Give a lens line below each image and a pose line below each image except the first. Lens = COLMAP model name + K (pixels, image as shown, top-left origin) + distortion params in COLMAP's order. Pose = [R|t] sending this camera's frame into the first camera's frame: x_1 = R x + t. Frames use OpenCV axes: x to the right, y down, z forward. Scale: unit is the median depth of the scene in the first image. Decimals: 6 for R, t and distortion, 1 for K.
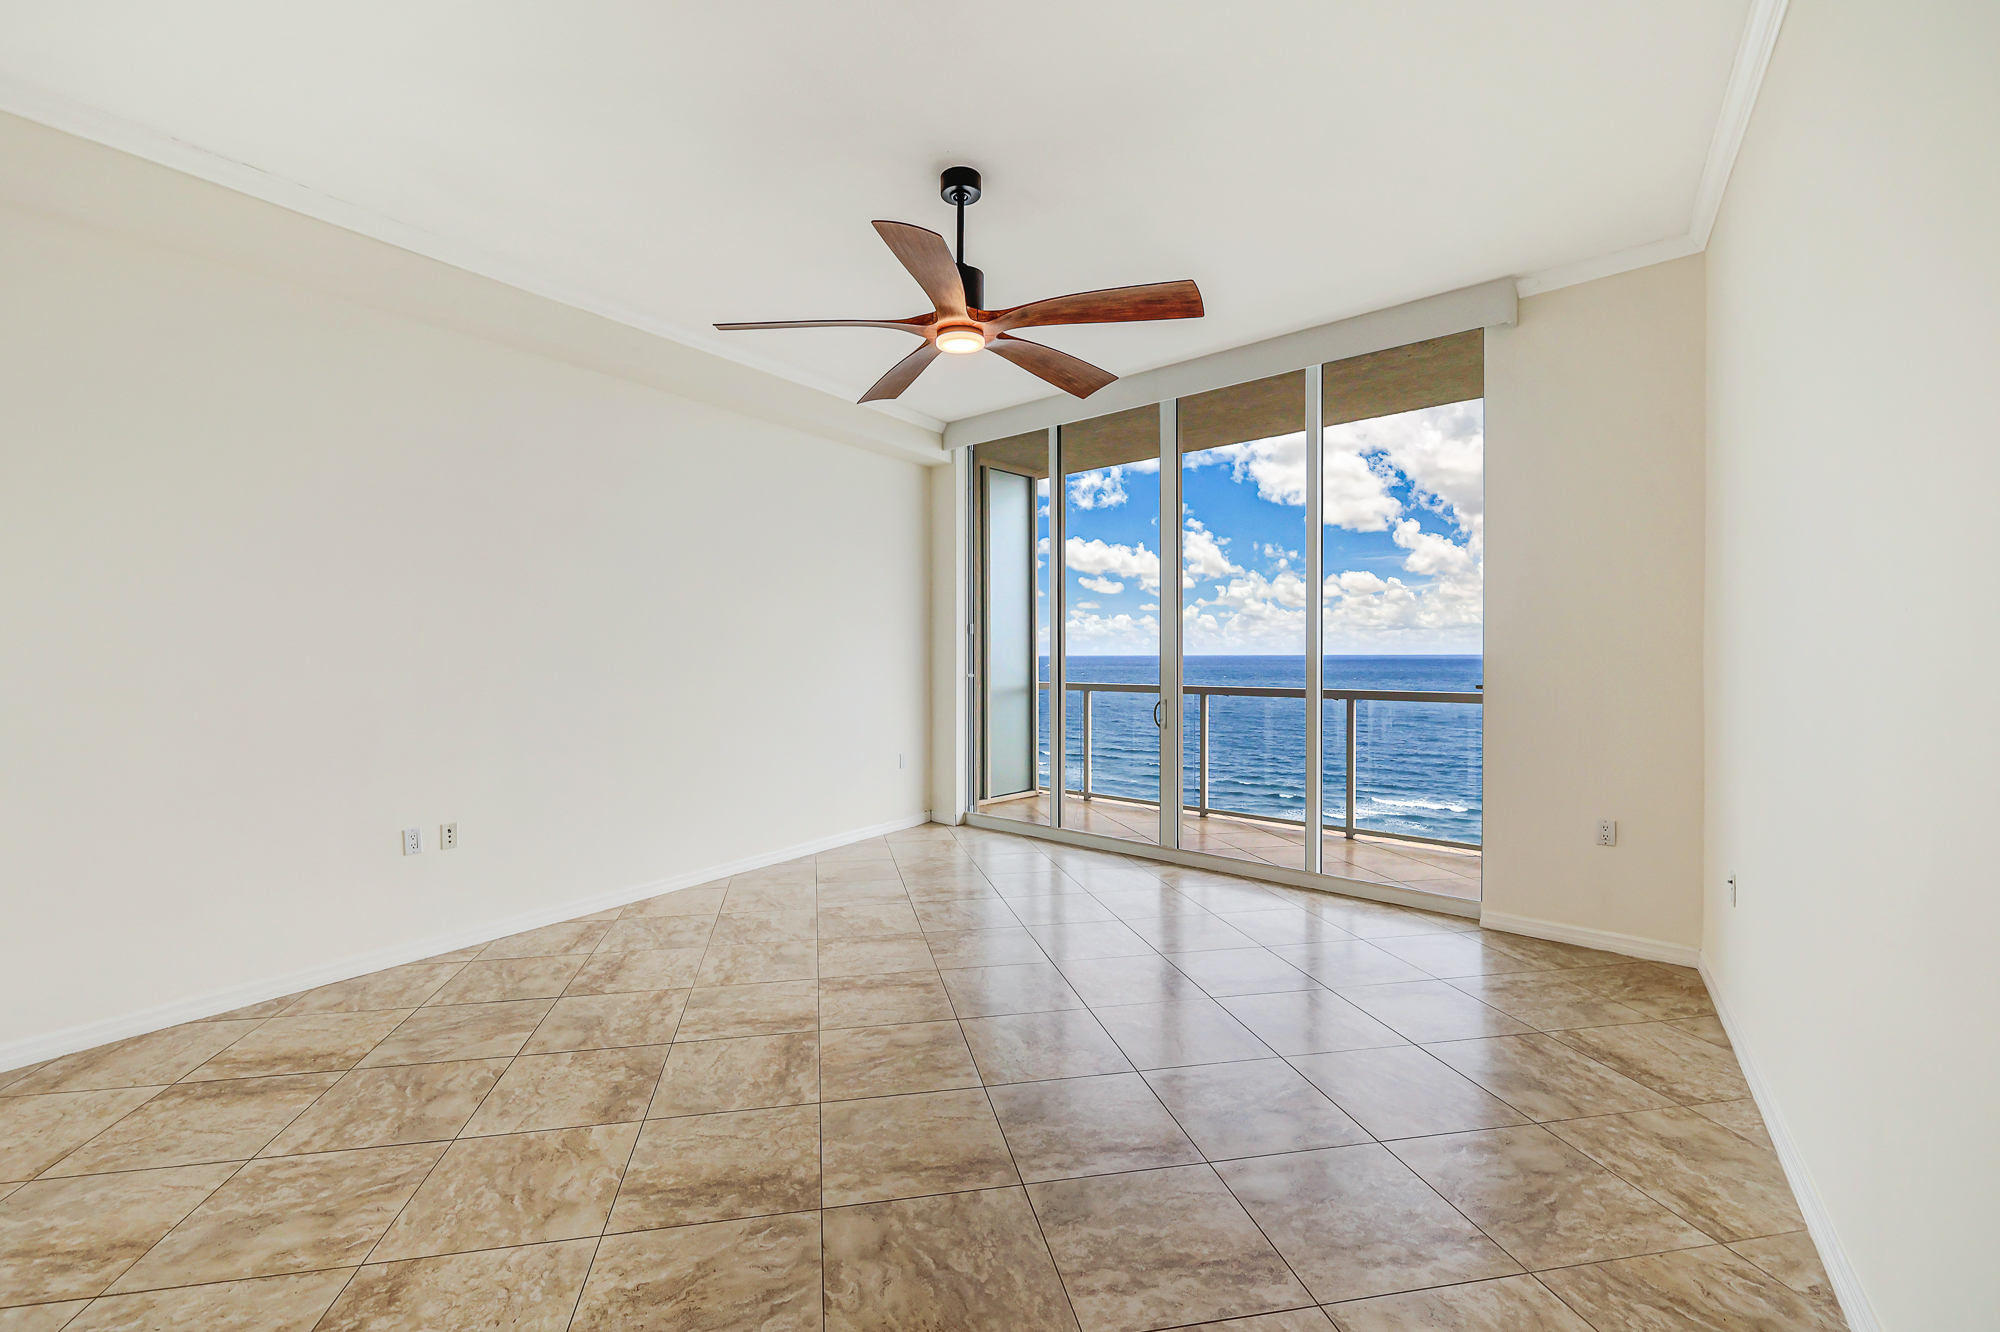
lens RADIAL K [[895.7, 0, 992.4], [0, 895.7, 648.5], [0, 0, 1]] dist [0.002938, 0.000037]
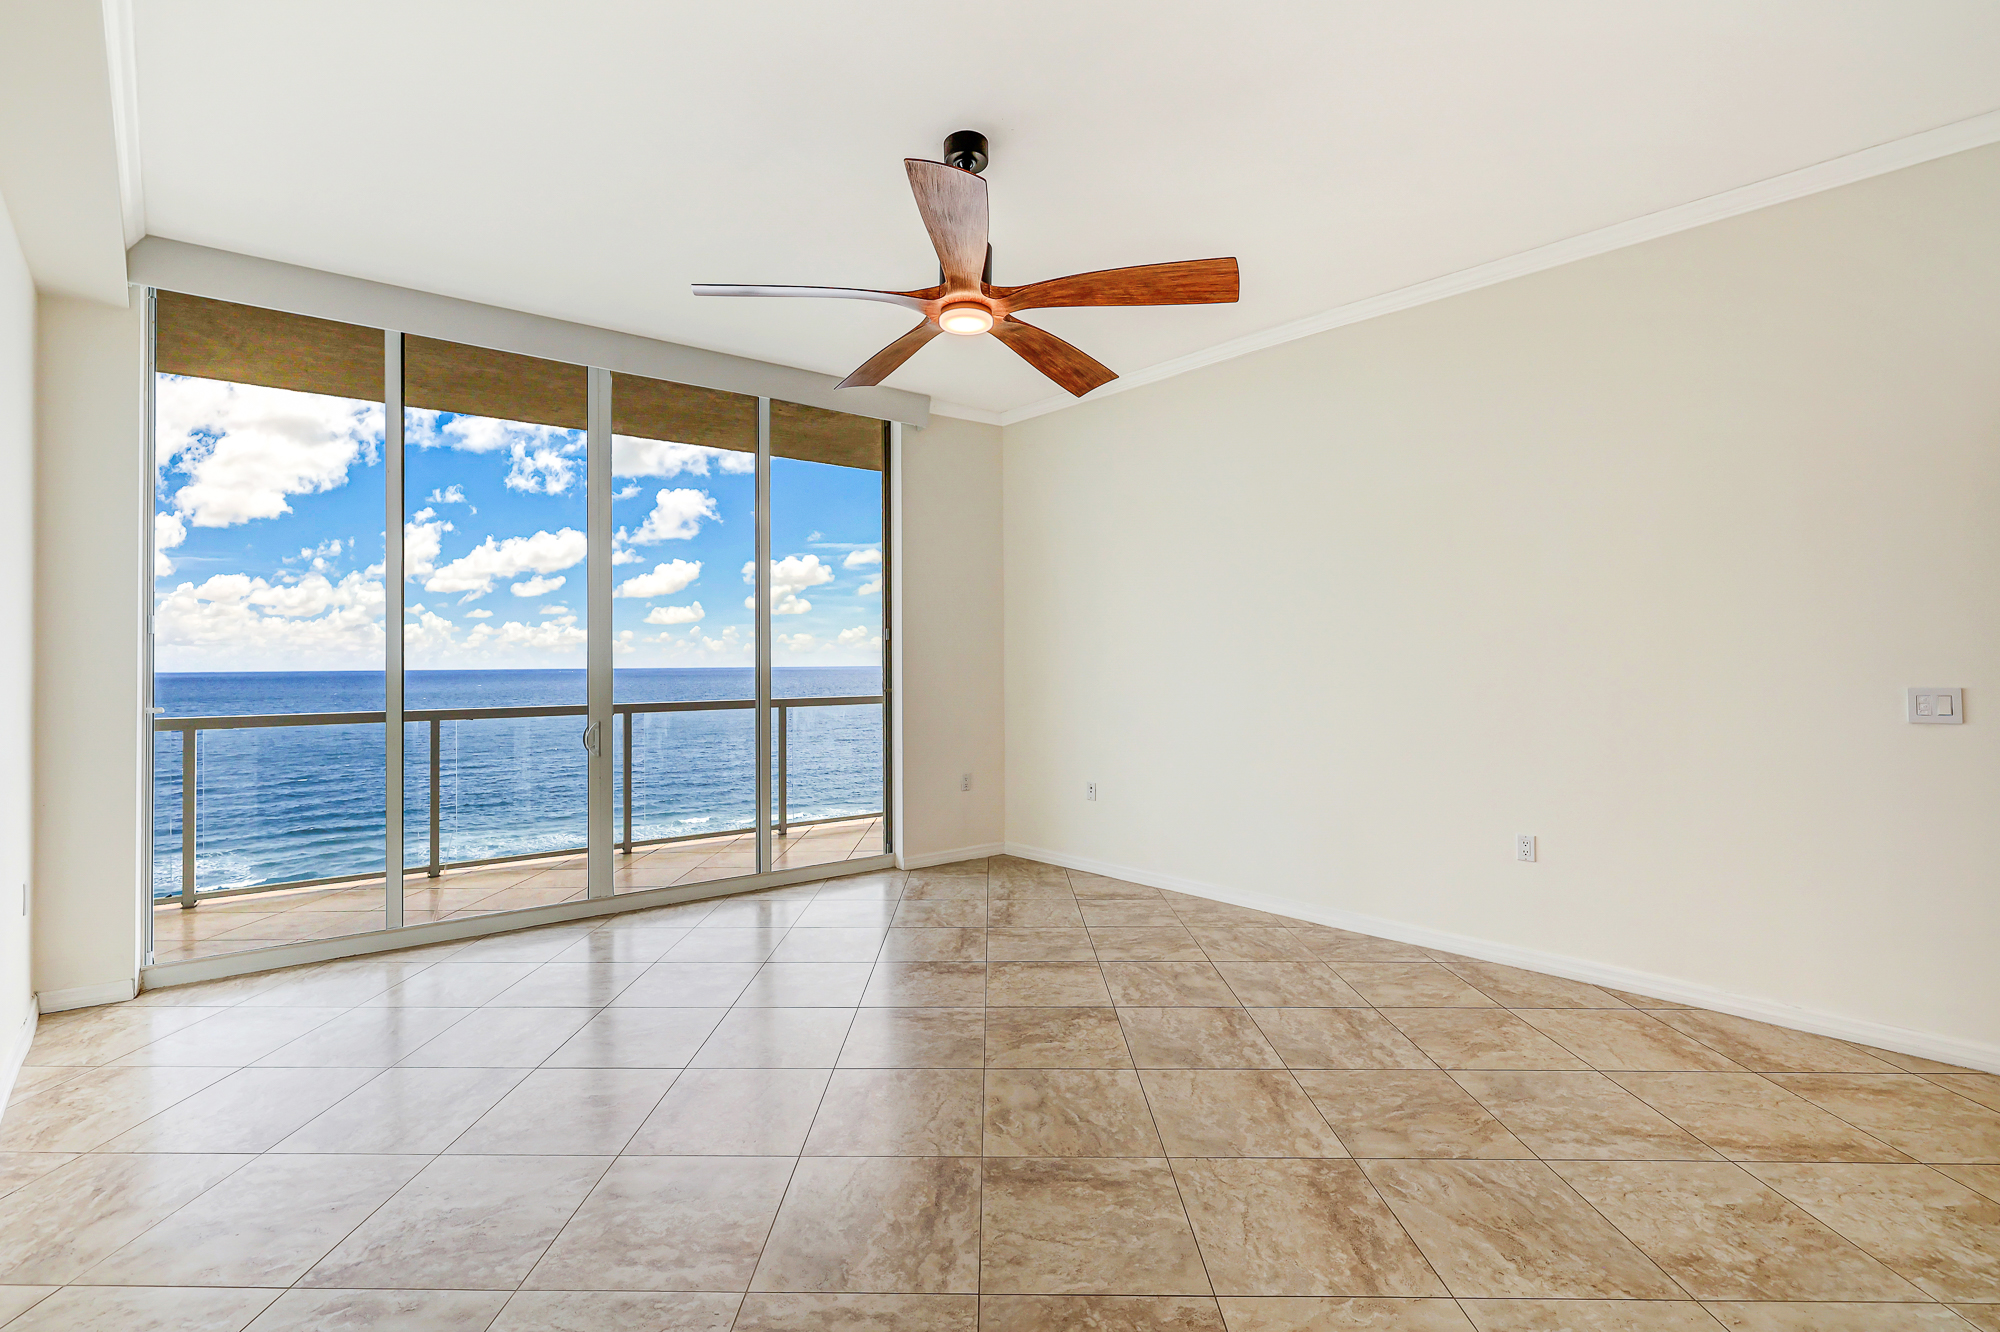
lens RADIAL K [[847.2, 0, 984.2], [0, 847.2, 659.7], [0, 0, 1]] dist [-0.000064, -0.000620]
pose [[0.189739, 0.005625, 0.981819, -0.454100], [0.000377, 0.999983, -0.005802, 0.002126], [-0.981835, 0.001472, 0.189733, 0.429600]]
